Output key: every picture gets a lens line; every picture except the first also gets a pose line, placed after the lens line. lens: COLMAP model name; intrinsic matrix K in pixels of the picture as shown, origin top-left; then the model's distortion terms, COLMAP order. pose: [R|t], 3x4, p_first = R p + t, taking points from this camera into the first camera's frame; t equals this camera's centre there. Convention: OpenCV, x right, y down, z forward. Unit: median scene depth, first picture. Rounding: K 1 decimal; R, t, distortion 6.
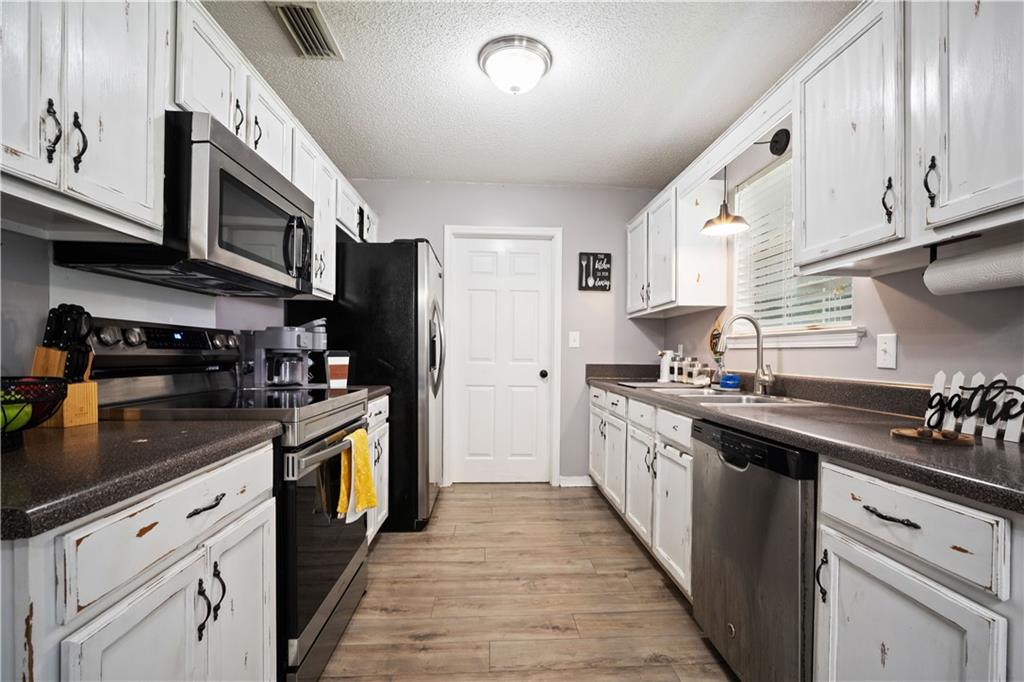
lens RADIAL K [[454.1, 0, 516.6], [0, 454.1, 357.3], [0, 0, 1]] dist [-0.009023, 0.000198]
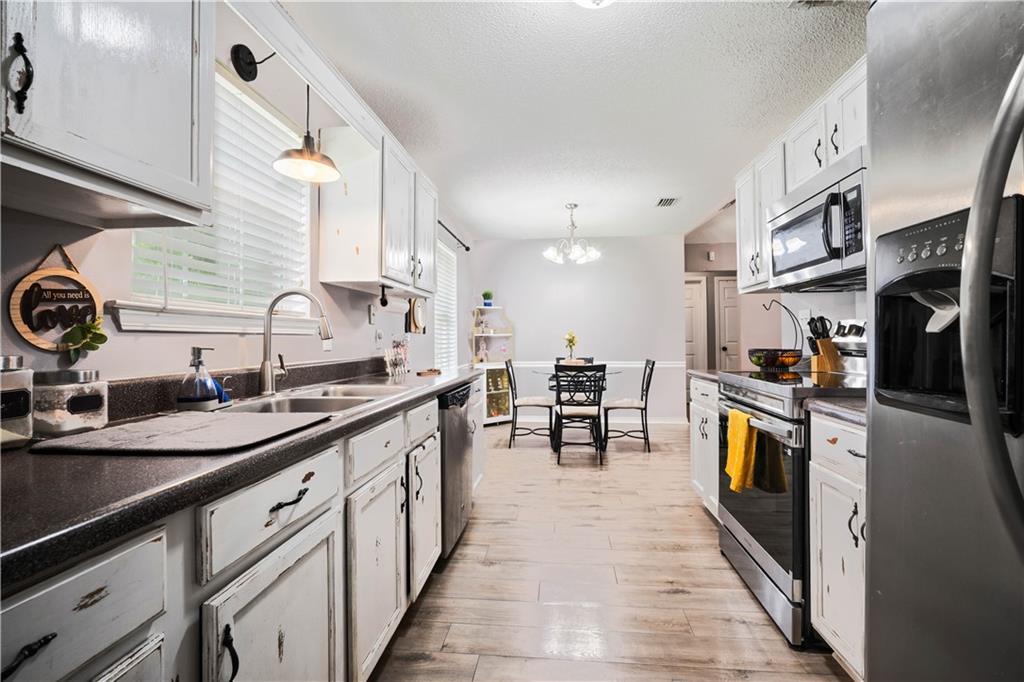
lens RADIAL K [[450.2, 0, 516.0], [0, 450.2, 340.5], [0, 0, 1]] dist [-0.009564, 0.000525]
pose [[-0.986527, -0.001732, 0.163591, 0.009389], [0.000067, 0.999940, 0.010992, -0.017951], [-0.163600, 0.010854, -0.986467, 1.761325]]
